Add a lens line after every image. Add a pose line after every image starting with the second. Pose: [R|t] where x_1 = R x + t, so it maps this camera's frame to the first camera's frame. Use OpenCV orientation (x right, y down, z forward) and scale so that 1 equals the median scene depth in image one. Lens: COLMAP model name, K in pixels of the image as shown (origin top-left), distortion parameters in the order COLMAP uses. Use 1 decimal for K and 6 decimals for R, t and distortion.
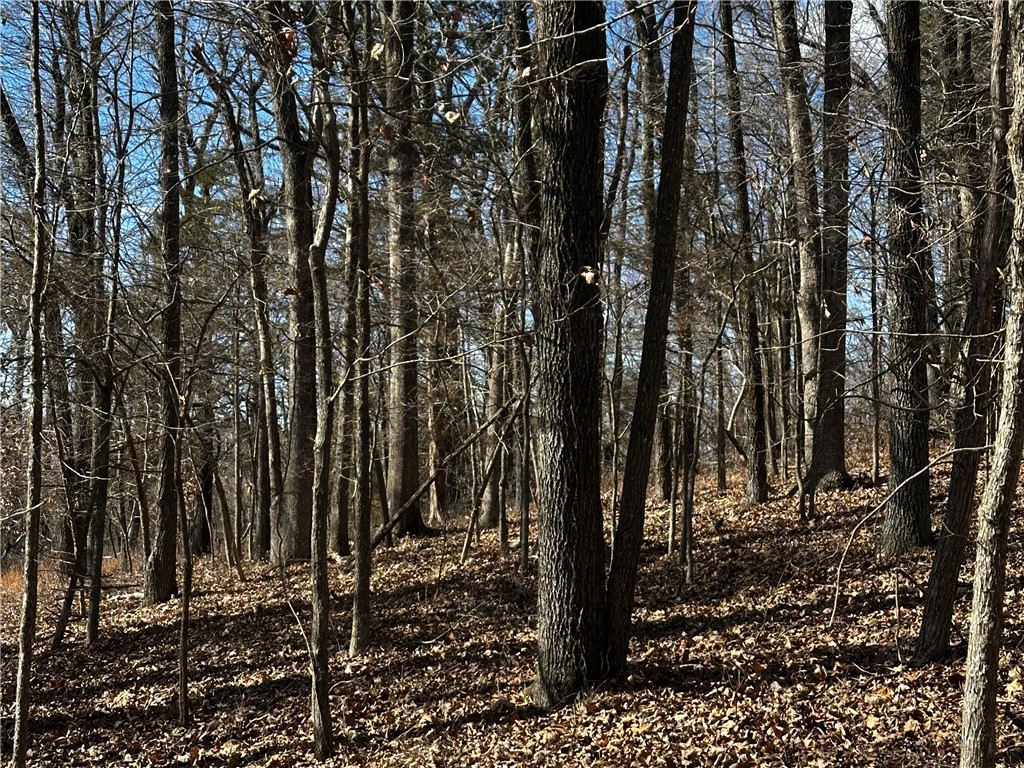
lens RADIAL K [[1935.6, 0, 510.3], [0, 1935.6, 450.6], [0, 0, 1]] dist [0.179561, -0.205872]
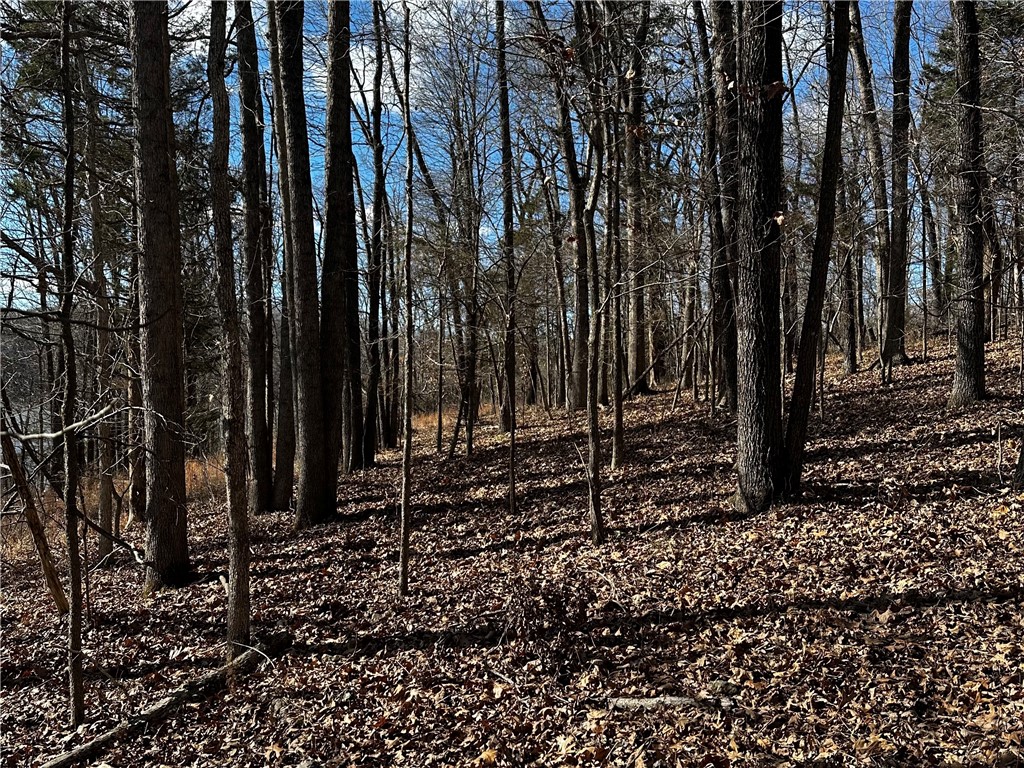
lens RADIAL K [[709.8, 0, 512.0], [0, 709.8, 384.0], [0, 0, 1]] dist [0.006185, -0.000257]
pose [[0.978431, -0.011058, -0.206278, -0.041068], [0.019427, 0.999066, 0.038588, 0.007347], [0.205658, -0.041763, 0.977732, 0.399333]]
